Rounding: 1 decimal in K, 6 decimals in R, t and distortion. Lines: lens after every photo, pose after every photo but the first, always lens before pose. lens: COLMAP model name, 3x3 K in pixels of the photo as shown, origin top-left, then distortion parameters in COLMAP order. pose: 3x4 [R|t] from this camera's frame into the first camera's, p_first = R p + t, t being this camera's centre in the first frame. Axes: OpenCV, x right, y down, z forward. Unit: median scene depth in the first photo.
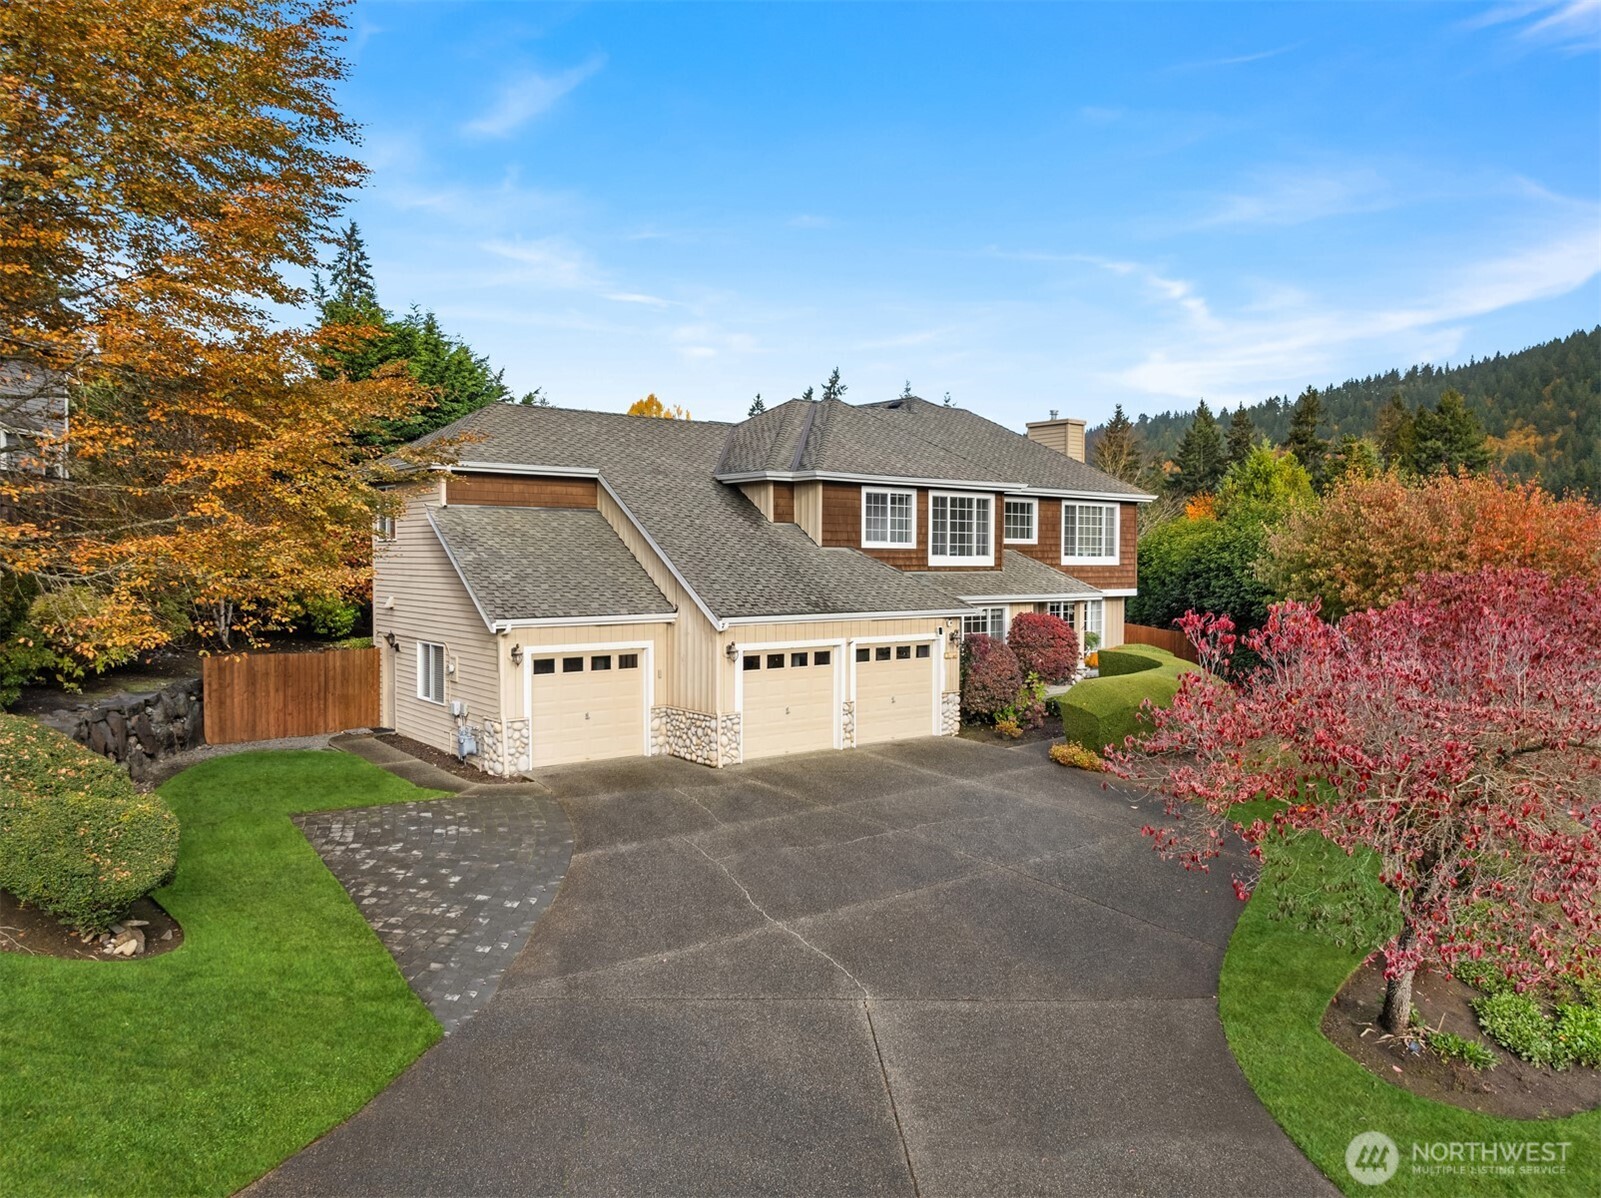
lens RADIAL K [[1169.3, 0, 800.5], [0, 1169.3, 599.0], [0, 0, 1]] dist [-0.022647, -0.025358]
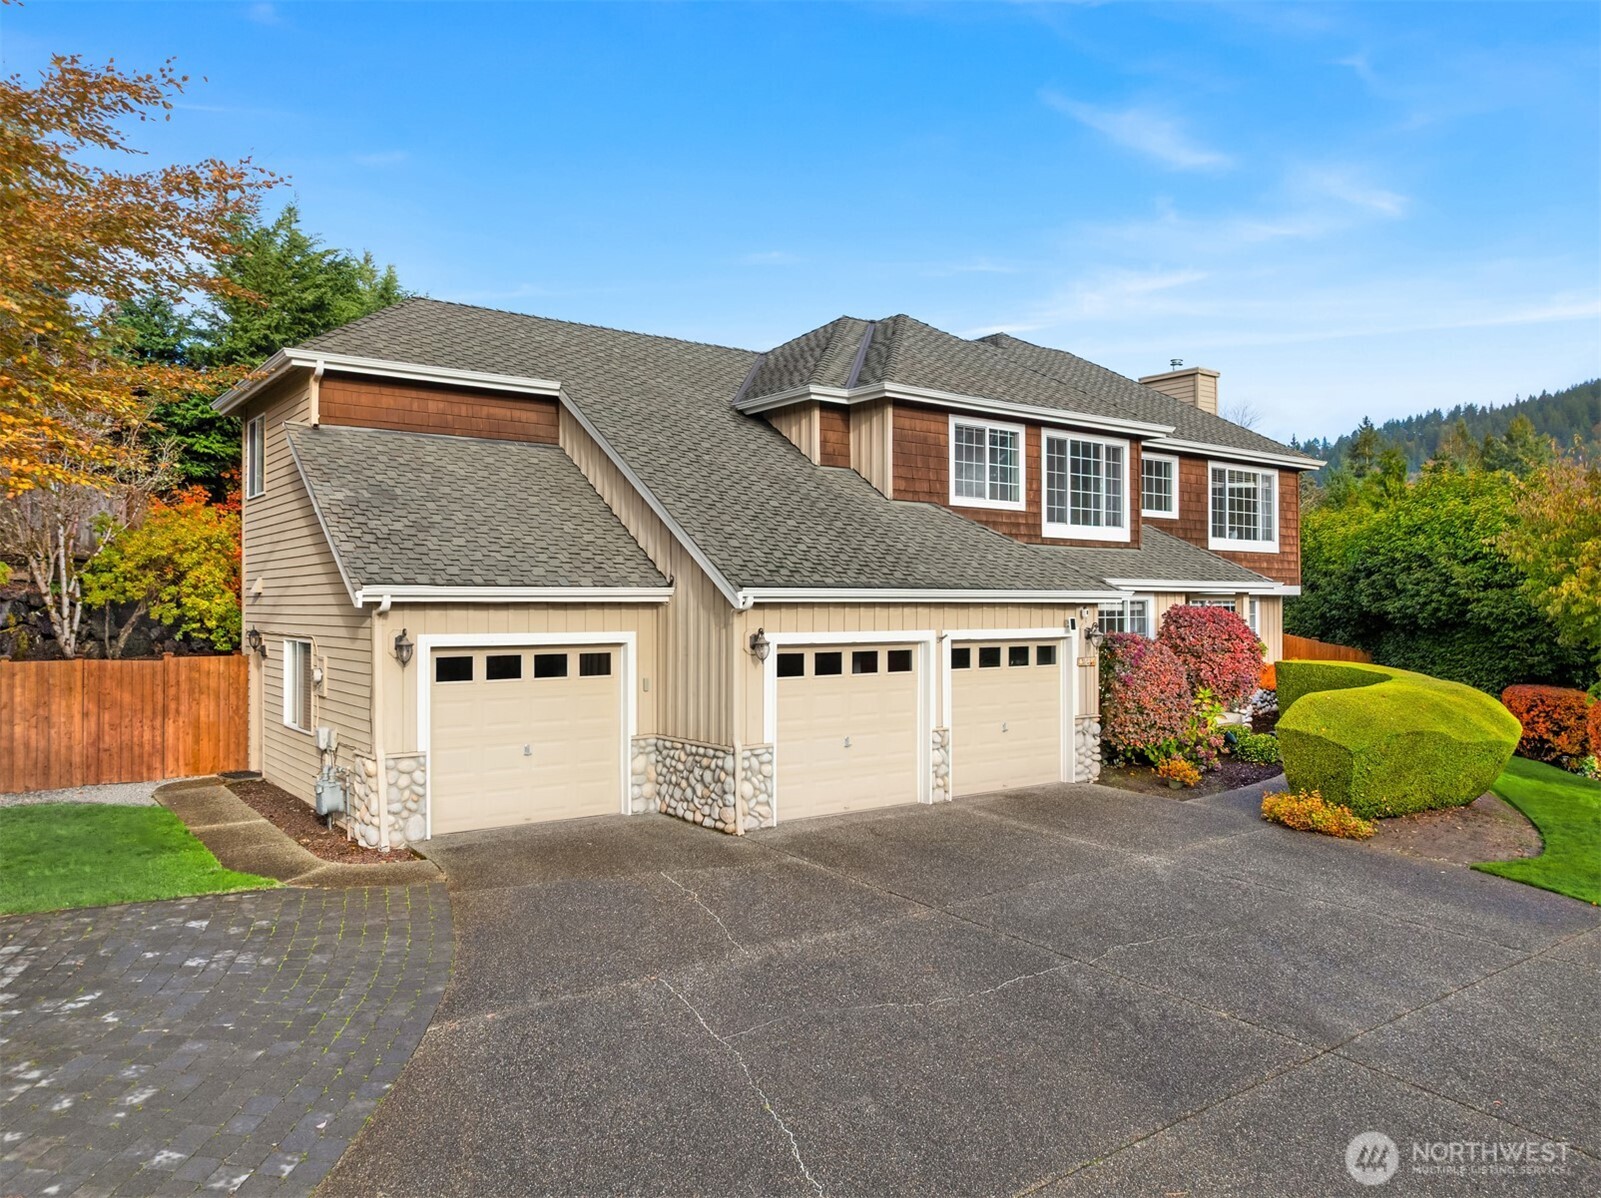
lens RADIAL K [[1169.3, 0, 800.5], [0, 1169.3, 599.0], [0, 0, 1]] dist [-0.022647, -0.025358]
pose [[0.999689, -0.004774, -0.024469, -0.018846], [0.003703, 0.999041, -0.043628, 0.041967], [0.024654, 0.043524, 0.998748, 0.336323]]
